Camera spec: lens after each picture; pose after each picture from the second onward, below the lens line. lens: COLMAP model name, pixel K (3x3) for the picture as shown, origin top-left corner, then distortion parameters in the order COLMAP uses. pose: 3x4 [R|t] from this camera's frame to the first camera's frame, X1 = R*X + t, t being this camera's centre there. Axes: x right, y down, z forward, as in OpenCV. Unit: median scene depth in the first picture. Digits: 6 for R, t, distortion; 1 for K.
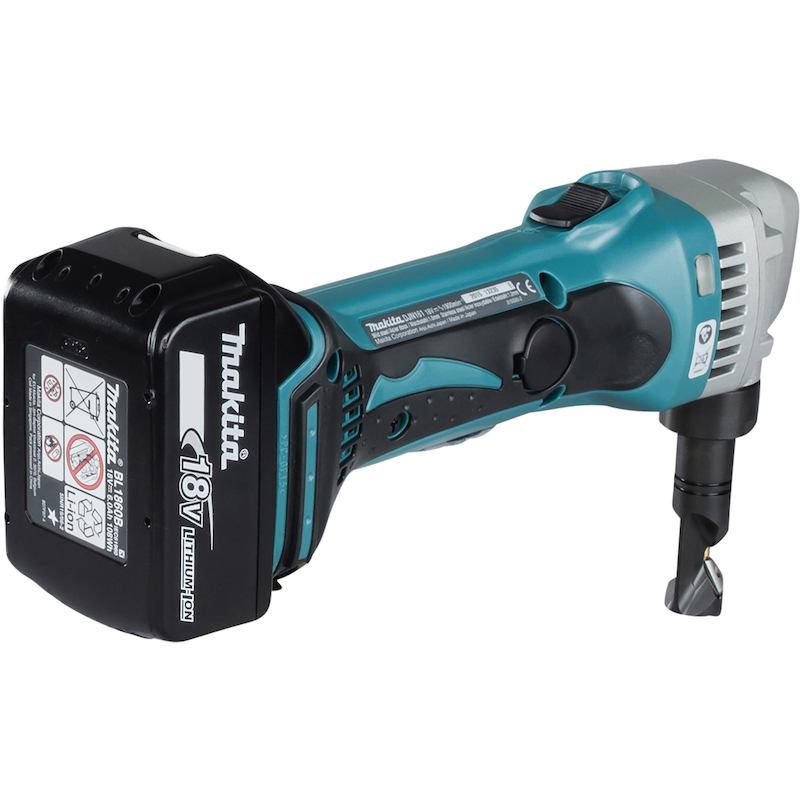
lens RADIAL K [[2925.2, 0, 399.9], [0, 2925.2, 414.1], [0, 0, 1]] dist [0.018778, 1.549983]
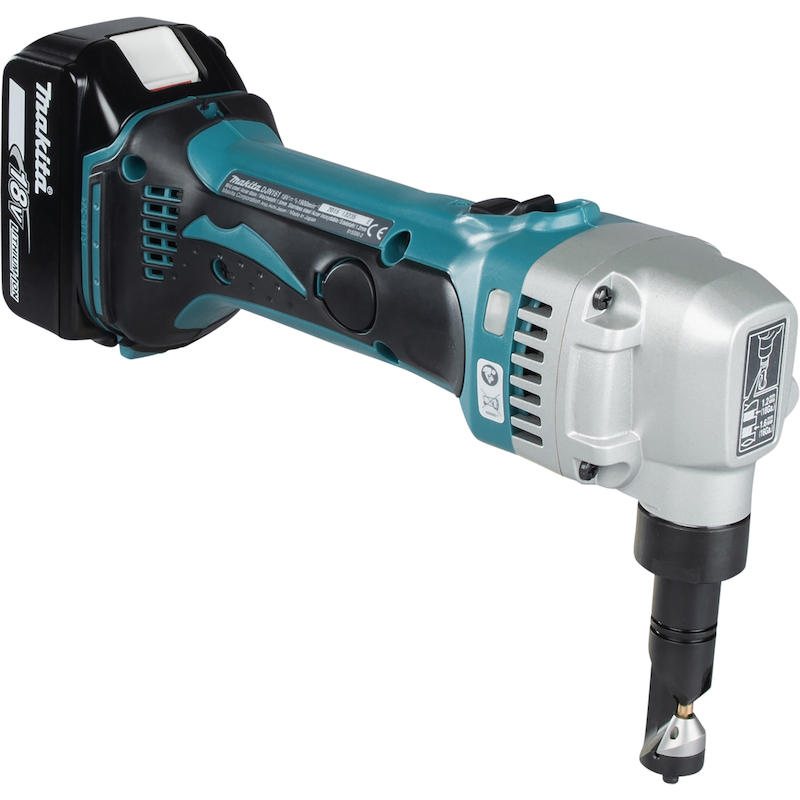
lens RADIAL K [[2925.2, 0, 399.9], [0, 2925.2, 414.1], [0, 0, 1]] dist [0.018778, 1.549983]
pose [[0.027714, 0.336515, -0.941270, 1.083404], [-0.383972, 0.872977, 0.300794, -0.314354], [0.922929, 0.353085, 0.153406, 0.919509]]
